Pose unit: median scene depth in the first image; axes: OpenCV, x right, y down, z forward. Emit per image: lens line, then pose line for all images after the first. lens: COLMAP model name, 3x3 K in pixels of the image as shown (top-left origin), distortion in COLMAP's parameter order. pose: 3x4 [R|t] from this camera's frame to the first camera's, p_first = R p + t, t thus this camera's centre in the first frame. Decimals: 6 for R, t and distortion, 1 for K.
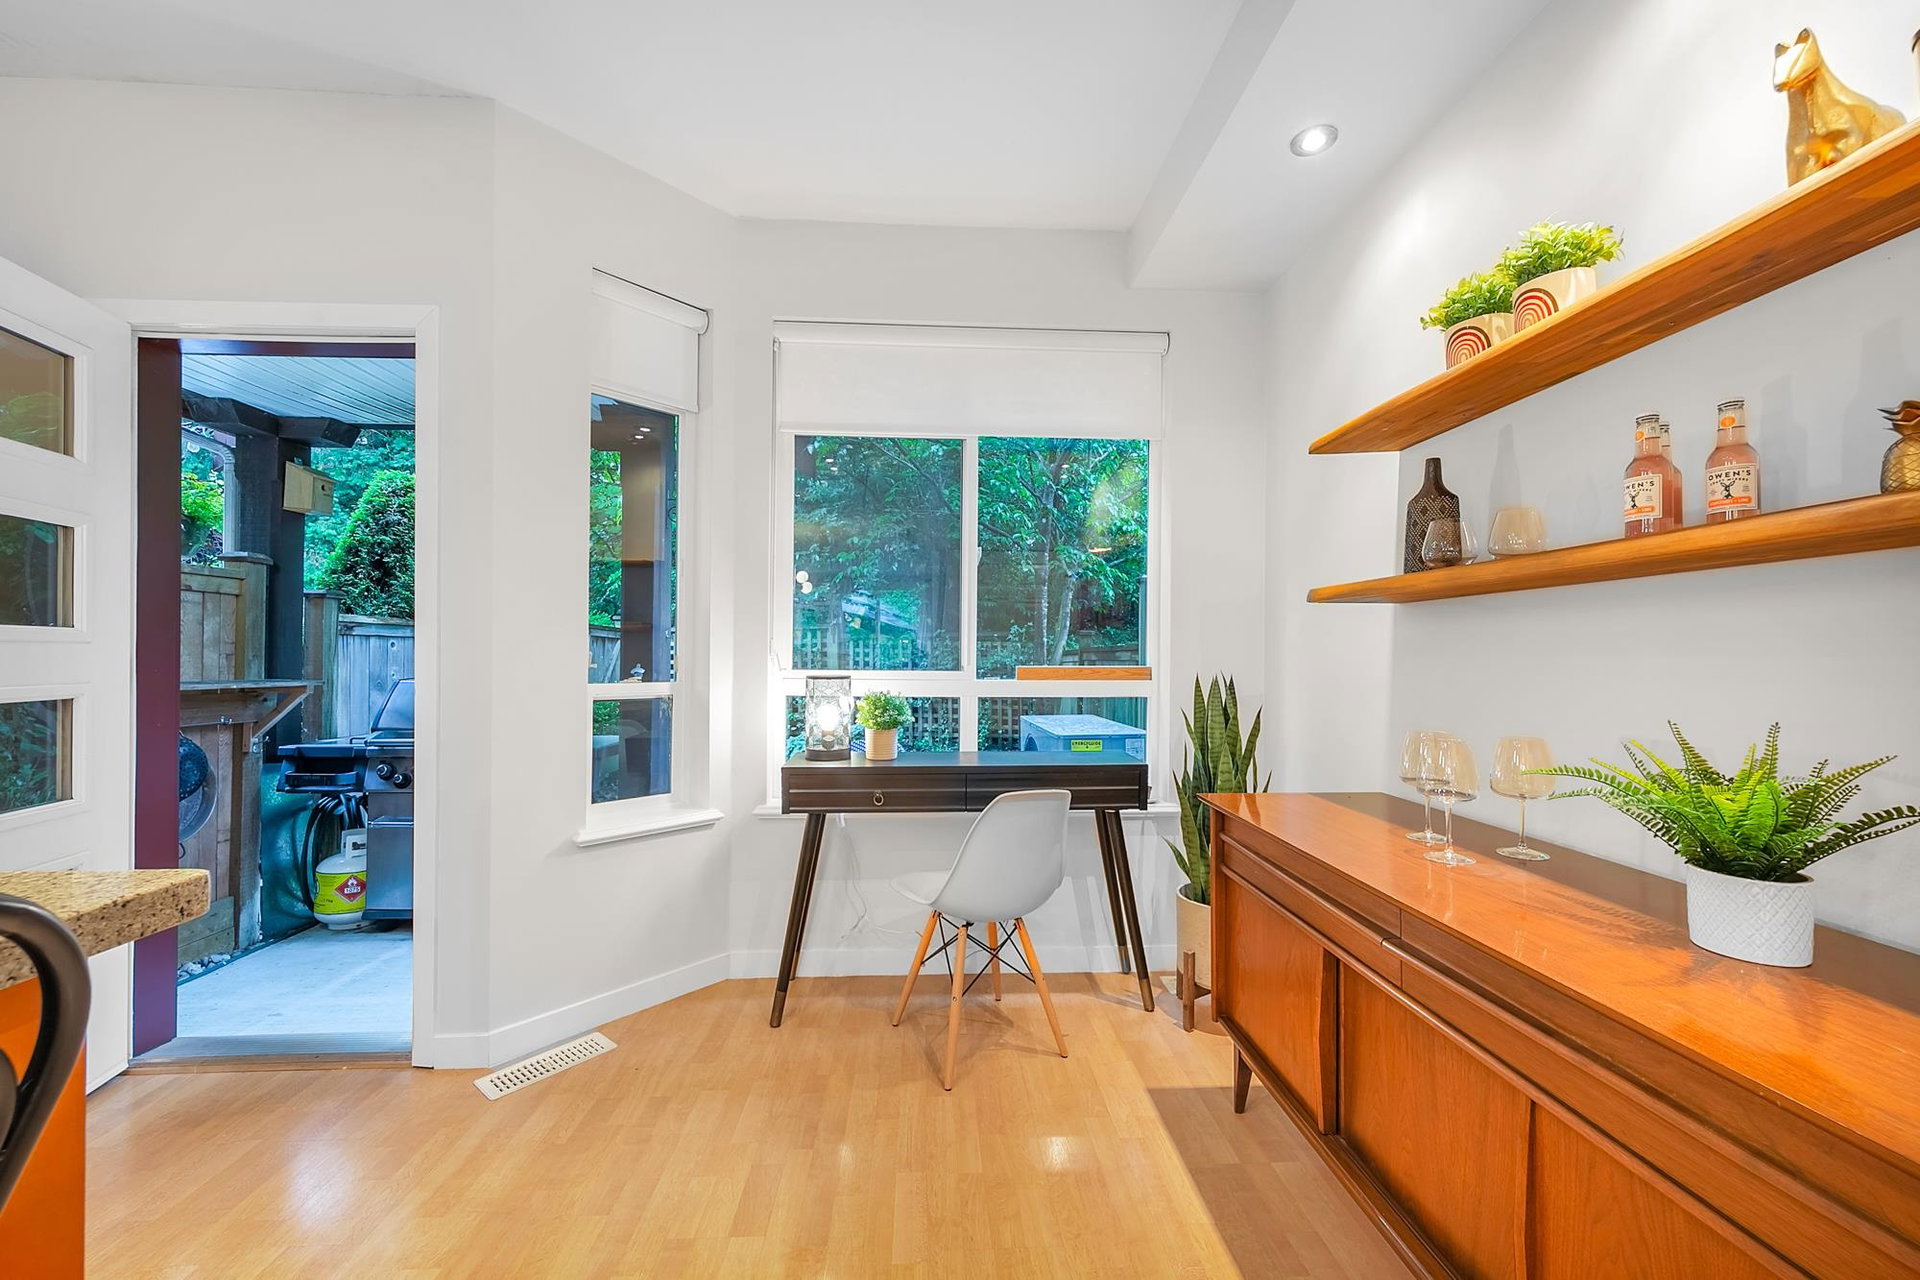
lens RADIAL K [[741.8, 0, 948.2], [0, 741.8, 648.4], [0, 0, 1]] dist [0.008263, 0.000065]
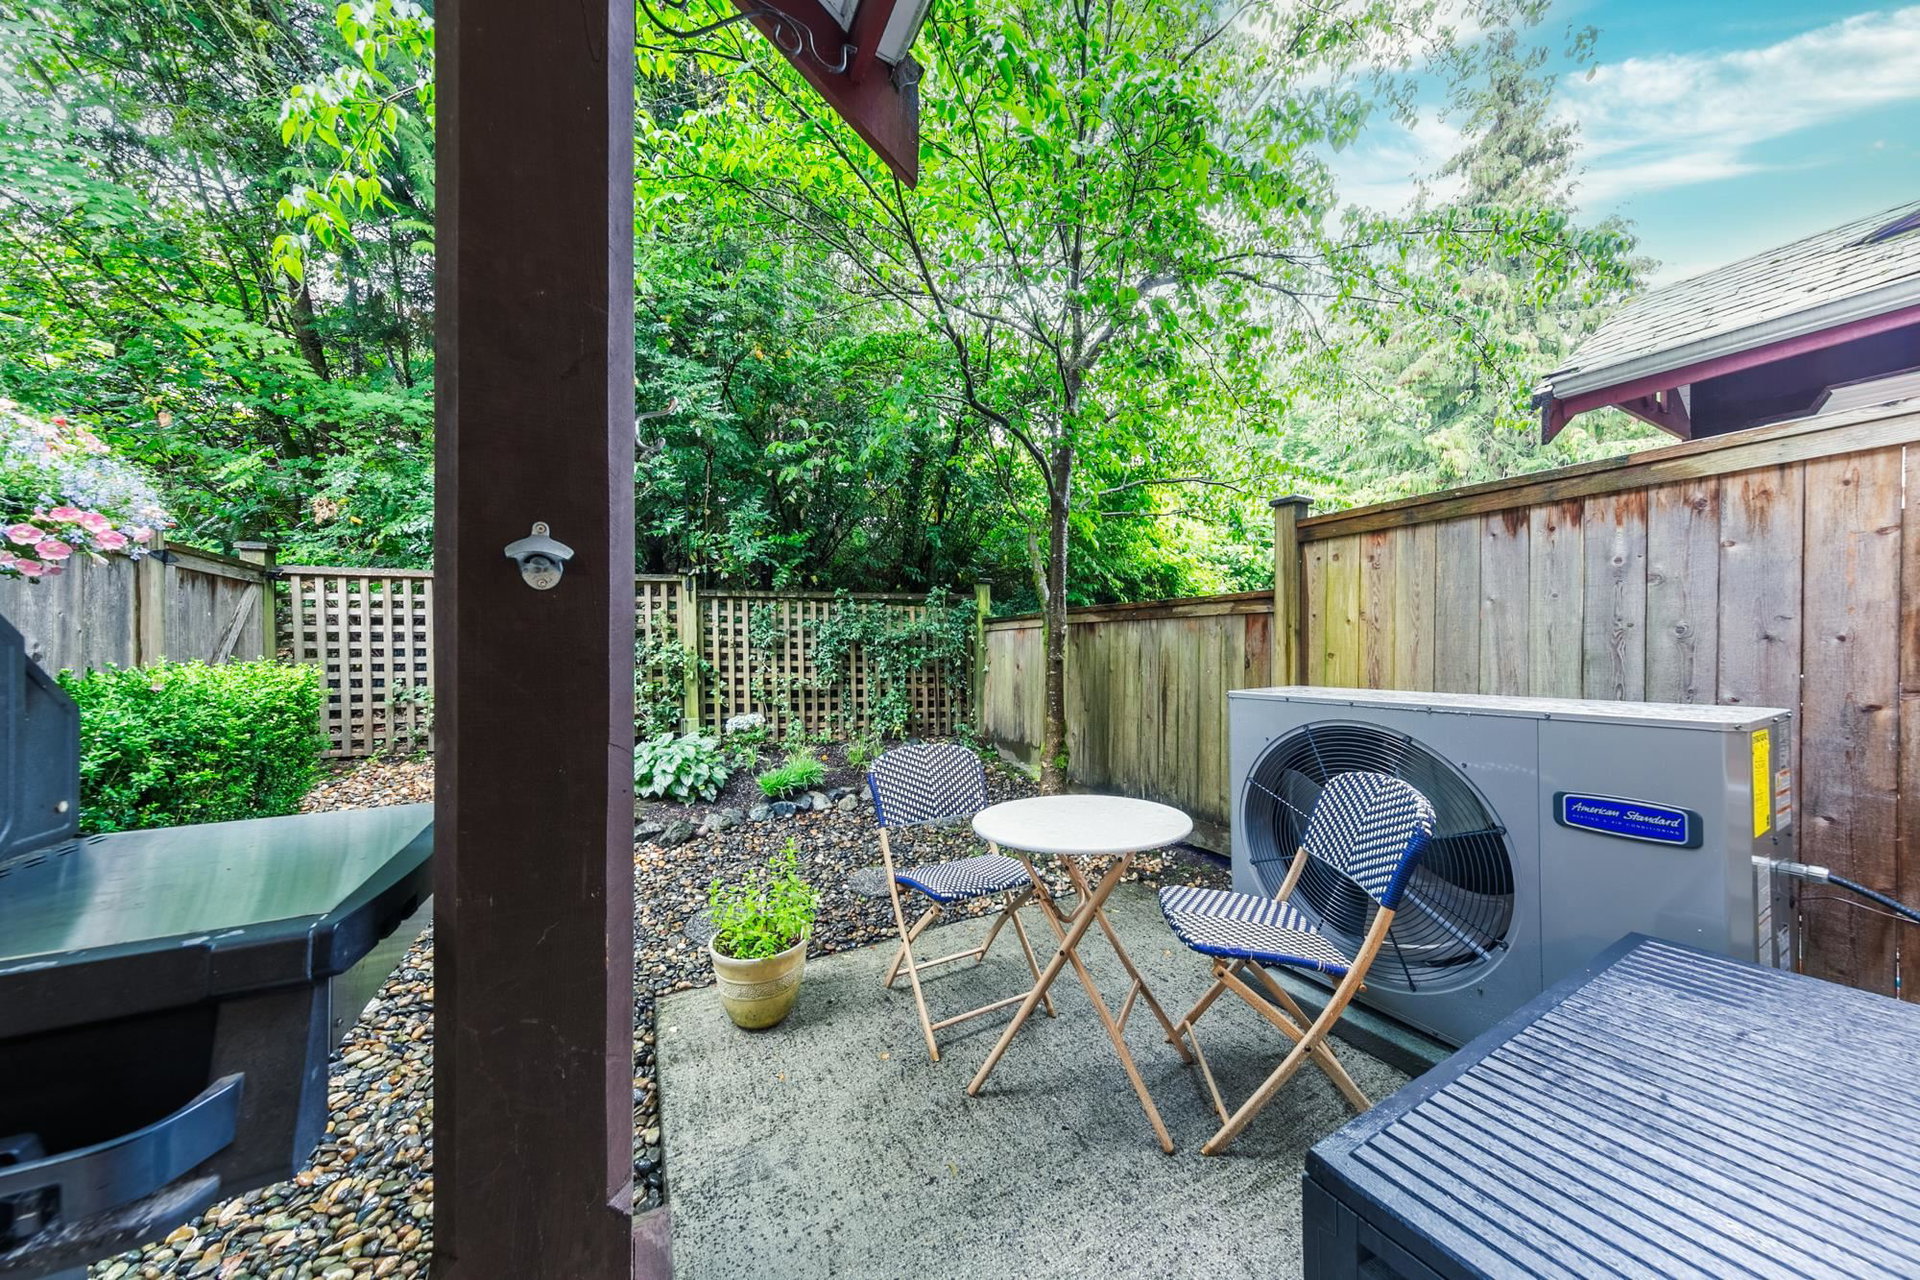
lens RADIAL K [[616.6, 0, 964.9], [0, 616.6, 646.5], [0, 0, 1]] dist [0.007265, 0.000120]
pose [[0.896949, -0.003976, 0.442116, -0.488618], [-0.001095, 0.999937, 0.011213, 0.075318], [-0.442133, -0.010542, 0.896888, 0.996767]]
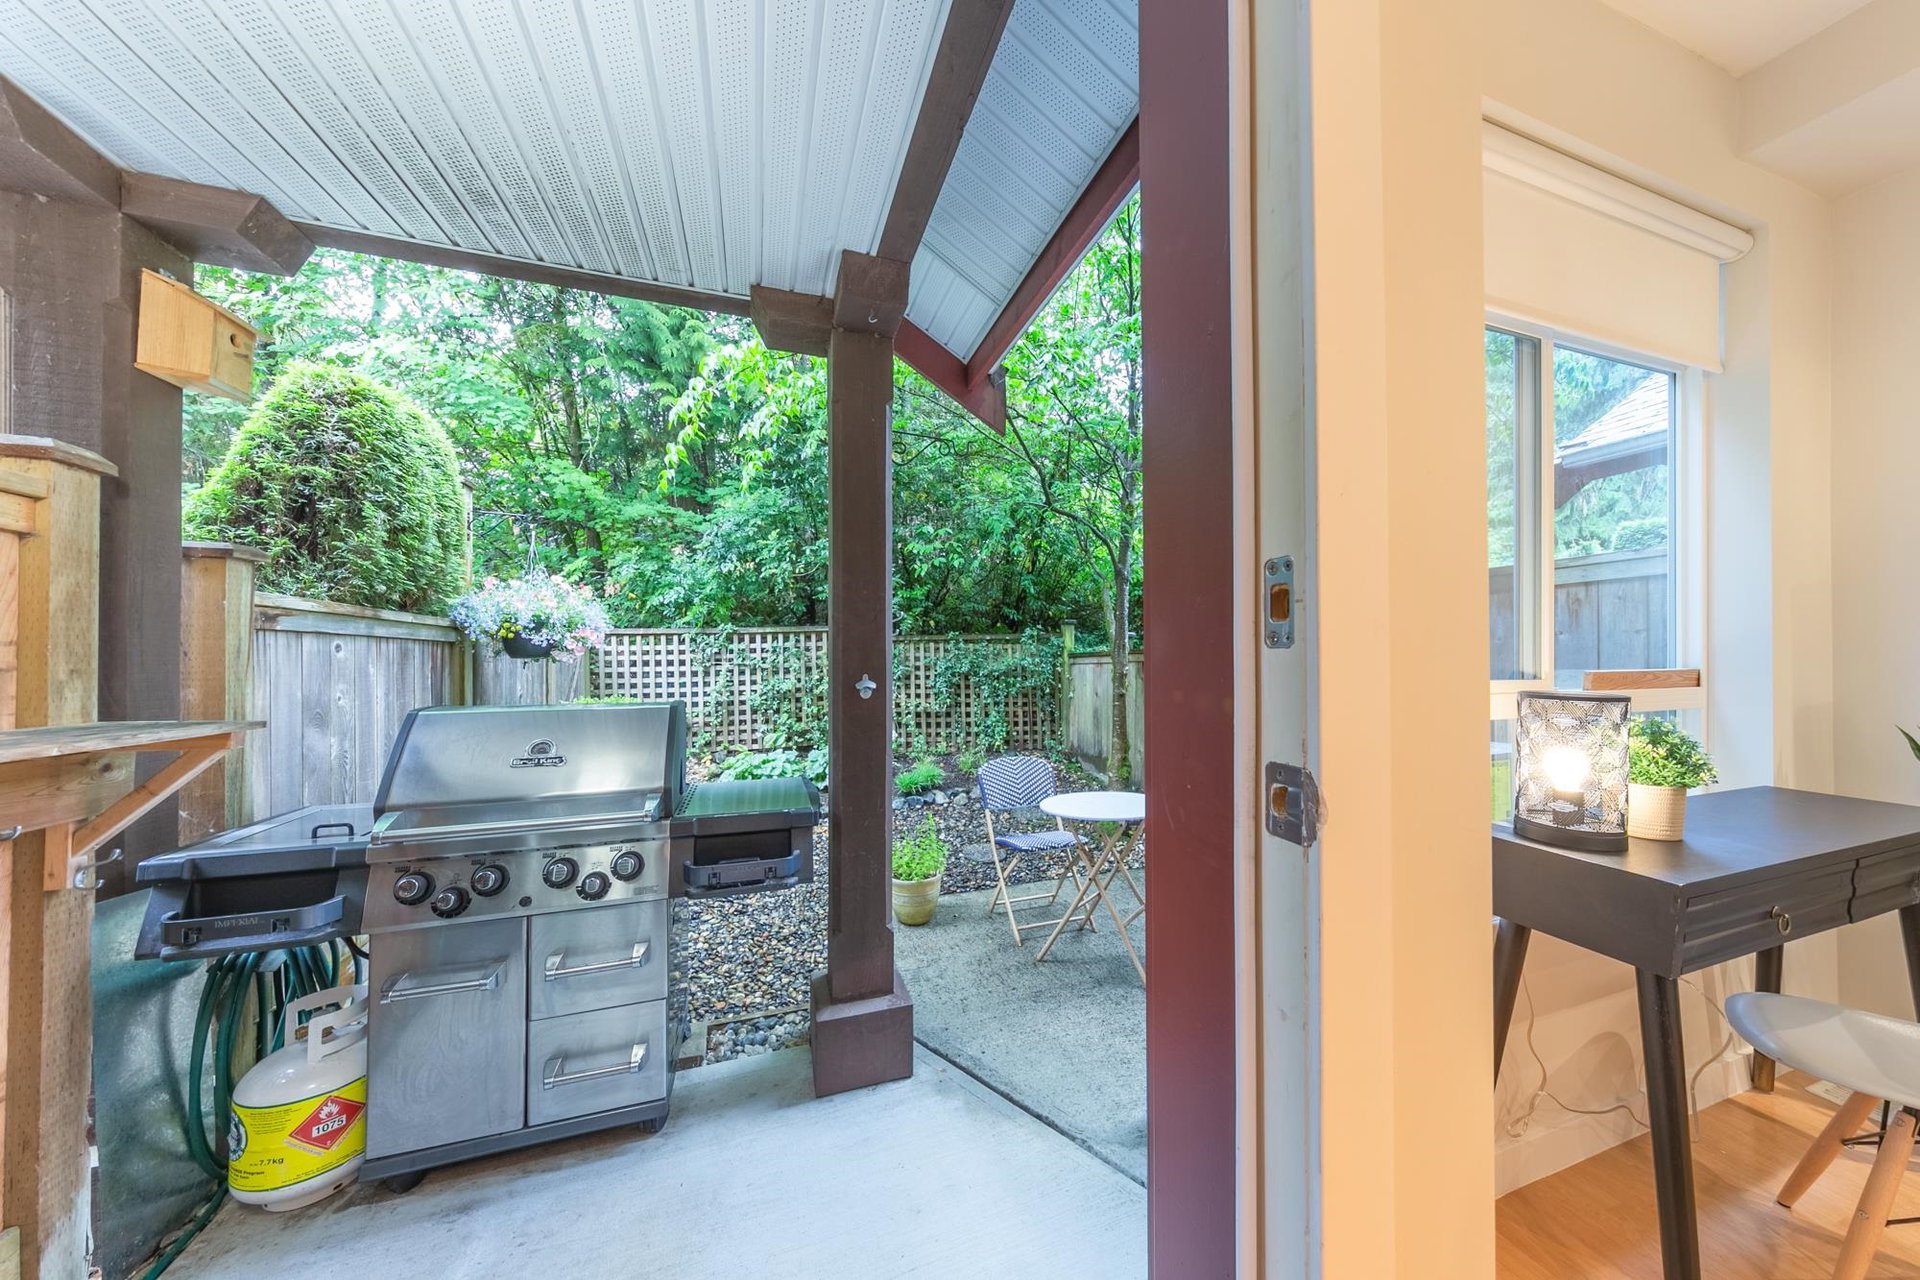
lens RADIAL K [[616.6, 0, 961.0], [0, 616.6, 654.4], [0, 0, 1]] dist [0.007265, 0.000120]
pose [[0.959499, -0.006410, 0.281639, -0.628107], [0.005111, 0.999973, 0.005348, -0.000090], [-0.281665, -0.003692, 0.959506, 0.586902]]
